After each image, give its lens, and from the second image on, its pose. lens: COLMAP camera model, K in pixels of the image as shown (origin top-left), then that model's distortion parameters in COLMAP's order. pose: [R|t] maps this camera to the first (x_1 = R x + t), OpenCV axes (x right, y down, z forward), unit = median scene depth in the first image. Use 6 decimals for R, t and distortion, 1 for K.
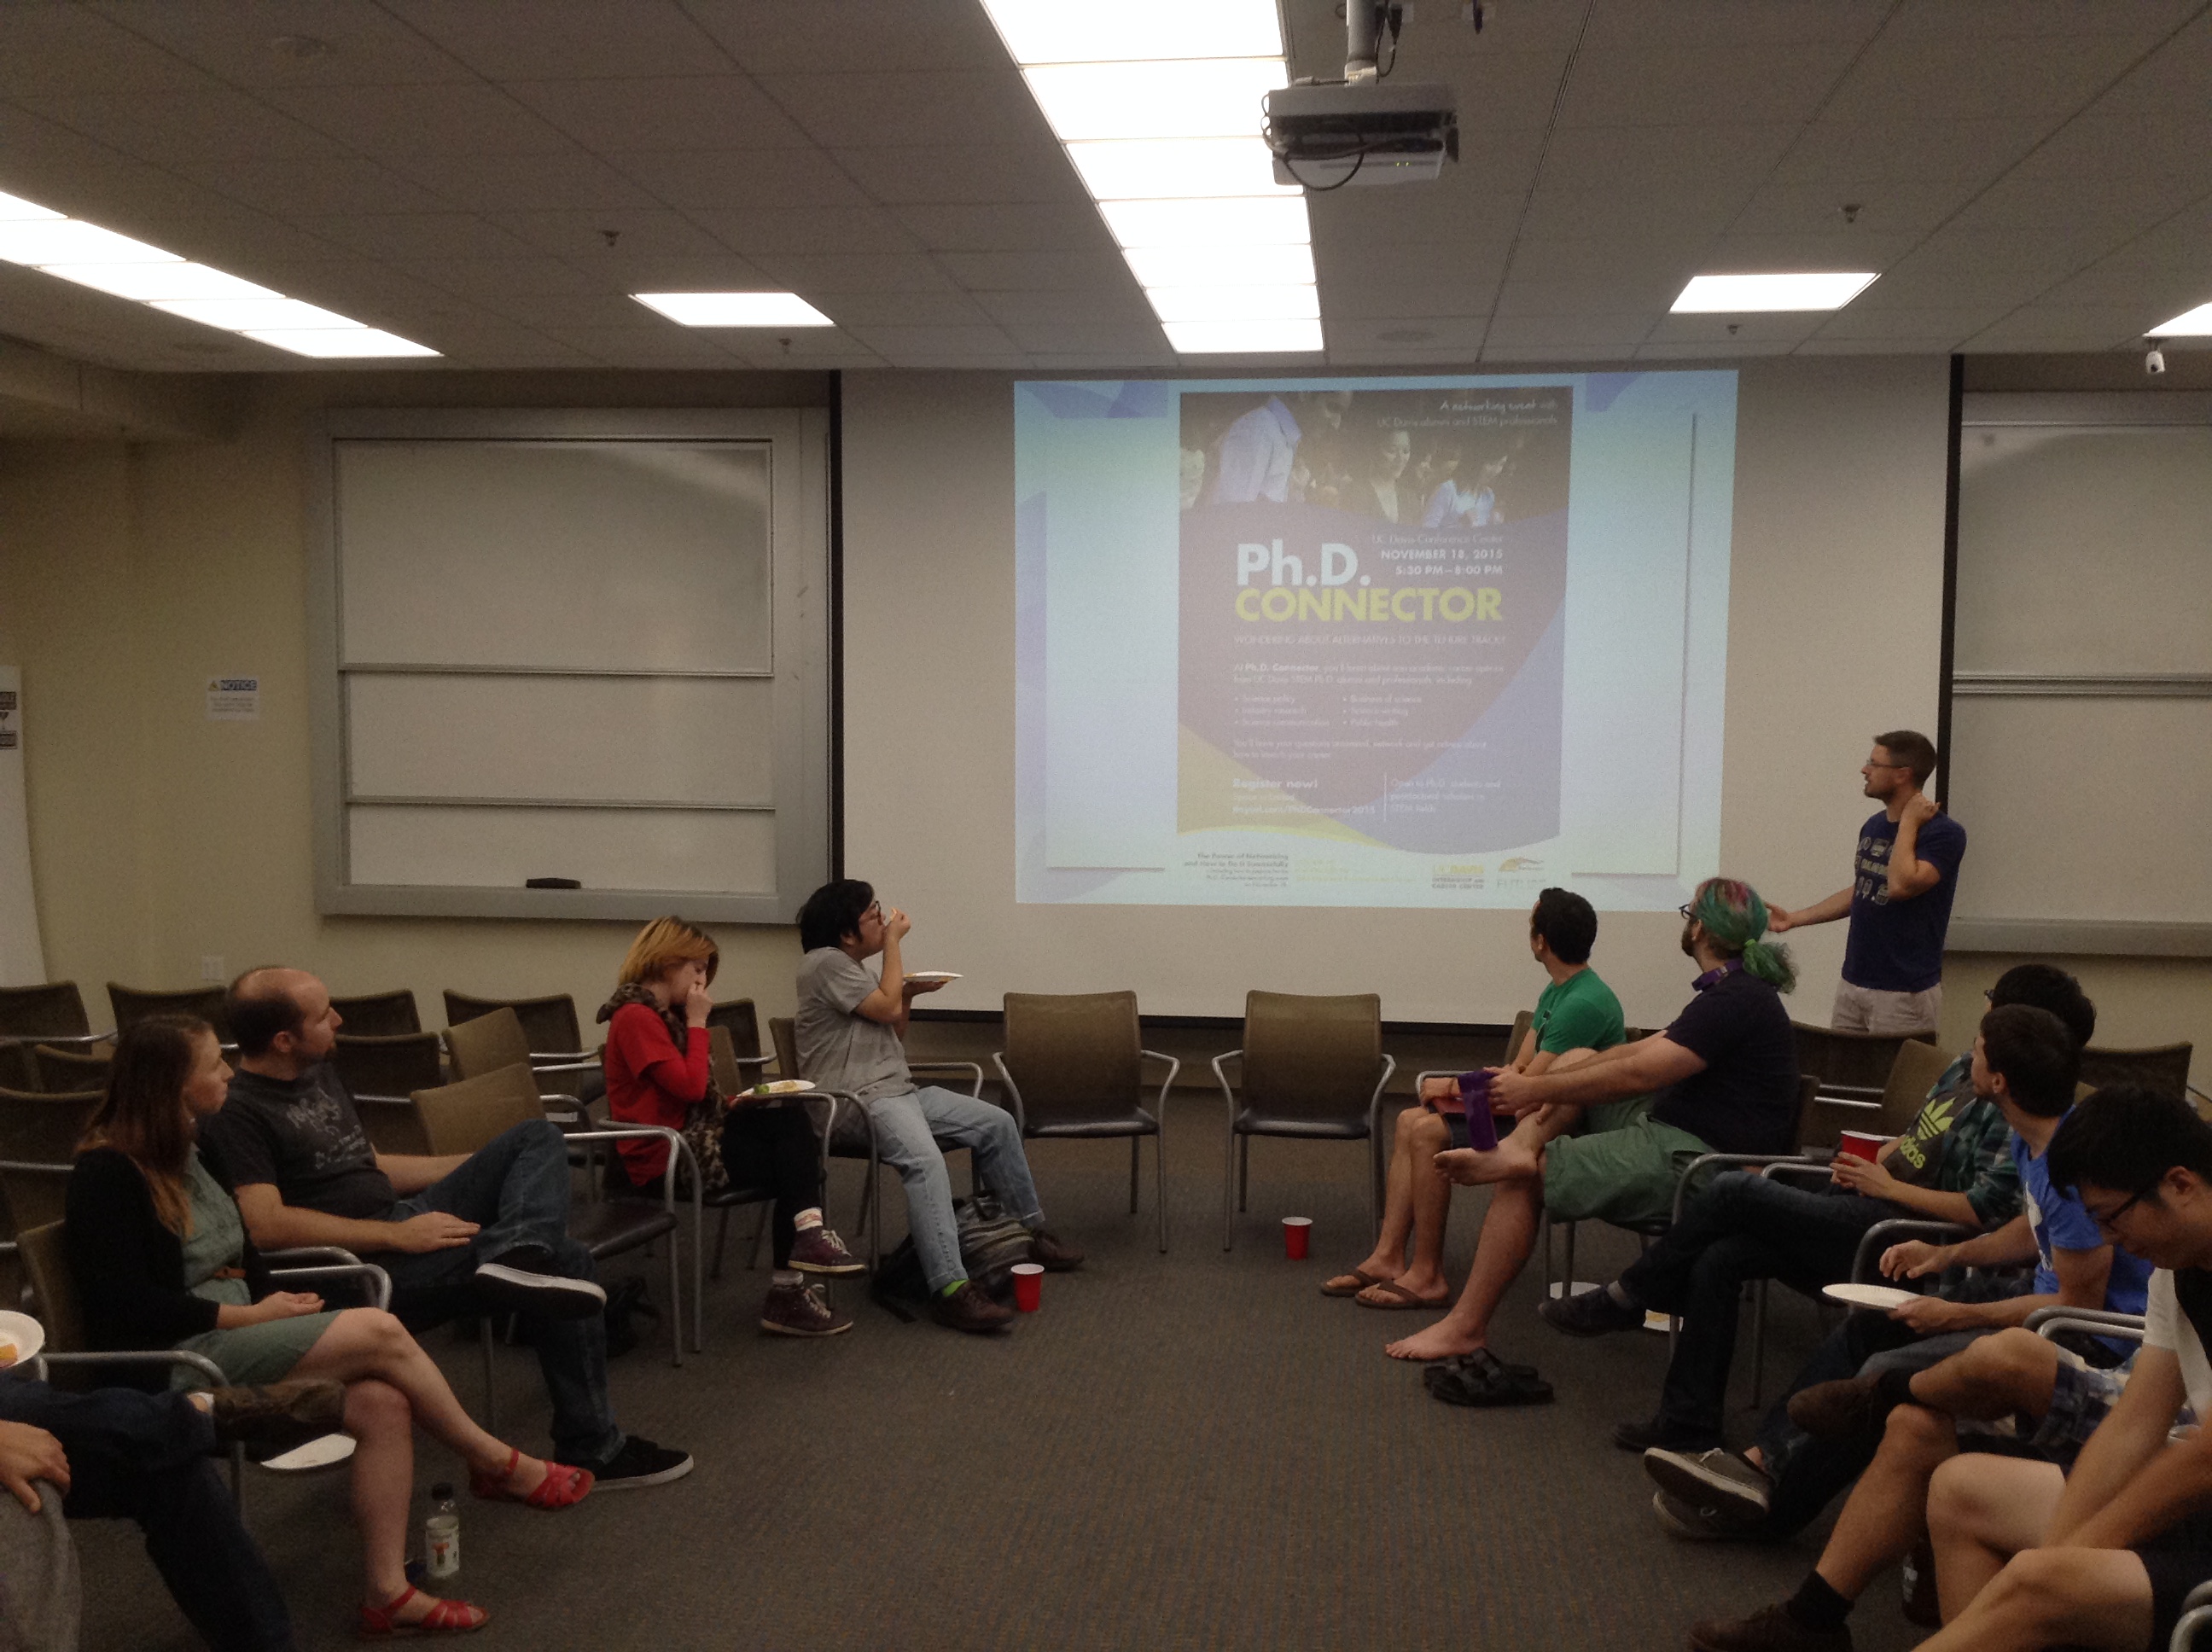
lens RADIAL K [[2024.2, 0, 1106.0], [0, 2024.2, 826.0], [0, 0, 1]] dist [0.141459, -0.284562]
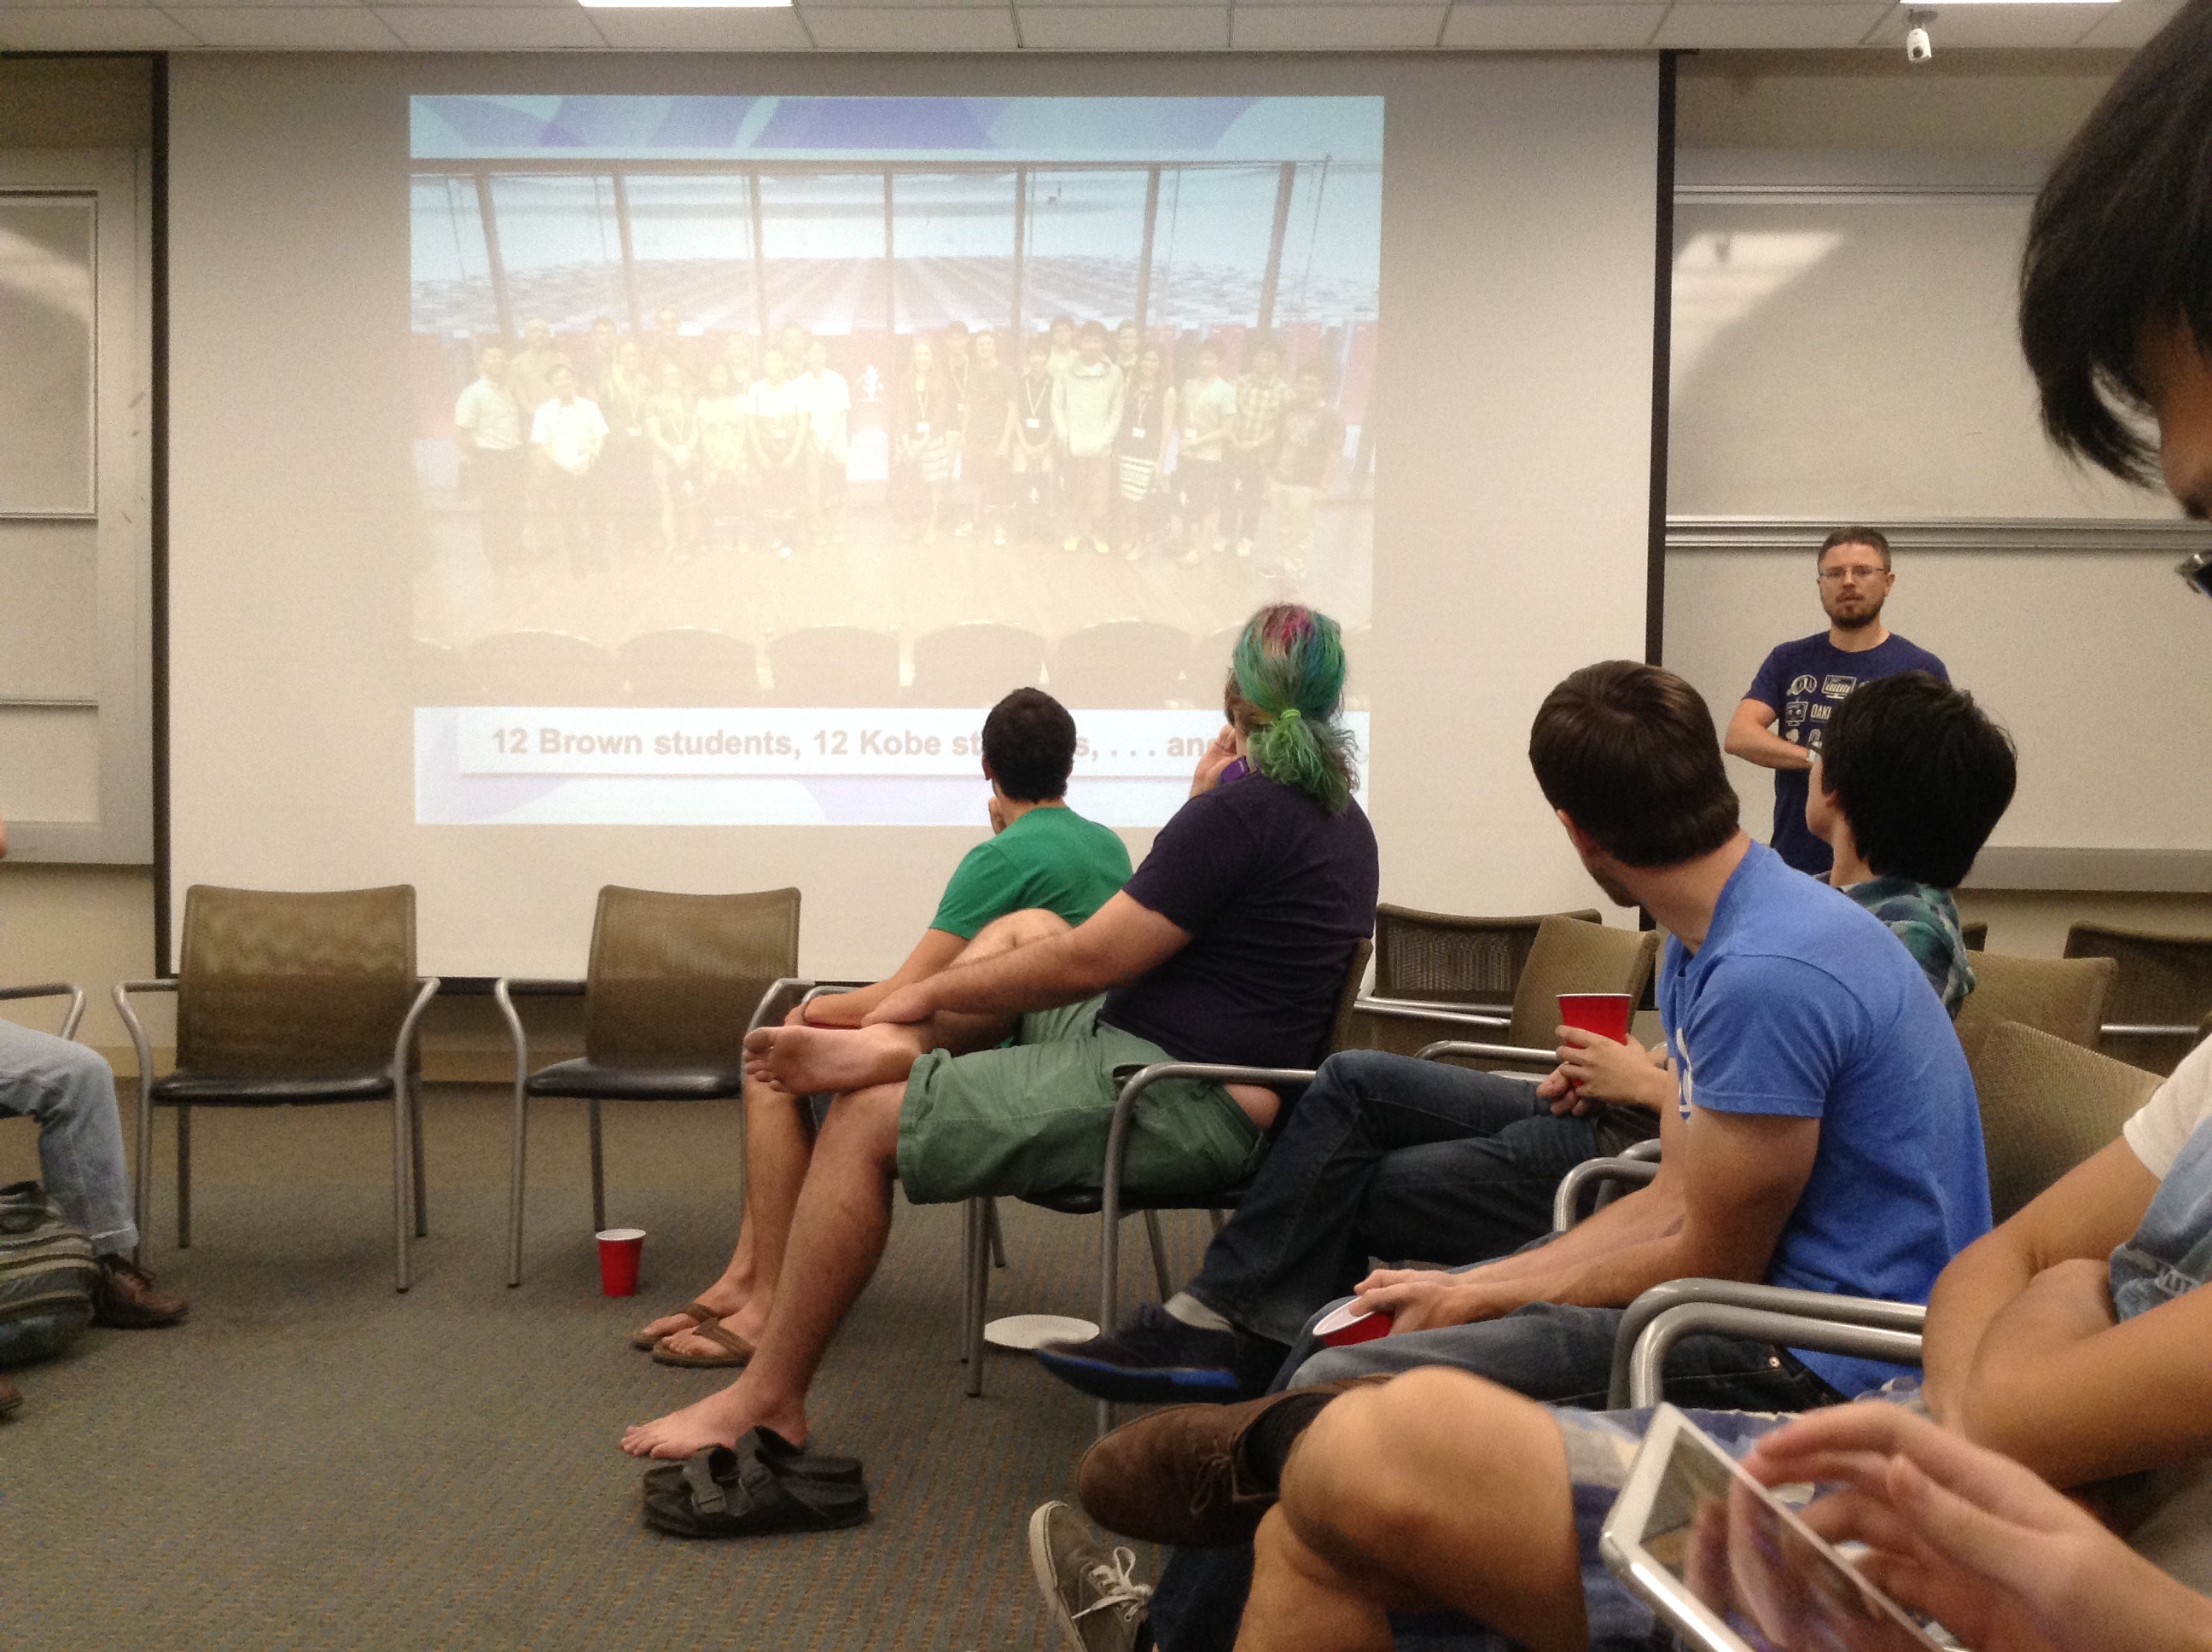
lens RADIAL K [[2024.2, 0, 1106.0], [0, 2024.2, 826.0], [0, 0, 1]] dist [0.141459, -0.284562]
pose [[0.996590, 0.003628, 0.082429, 0.144133], [-0.000017, 0.999042, -0.043765, 0.073319], [-0.082509, 0.043615, 0.995635, 0.272591]]
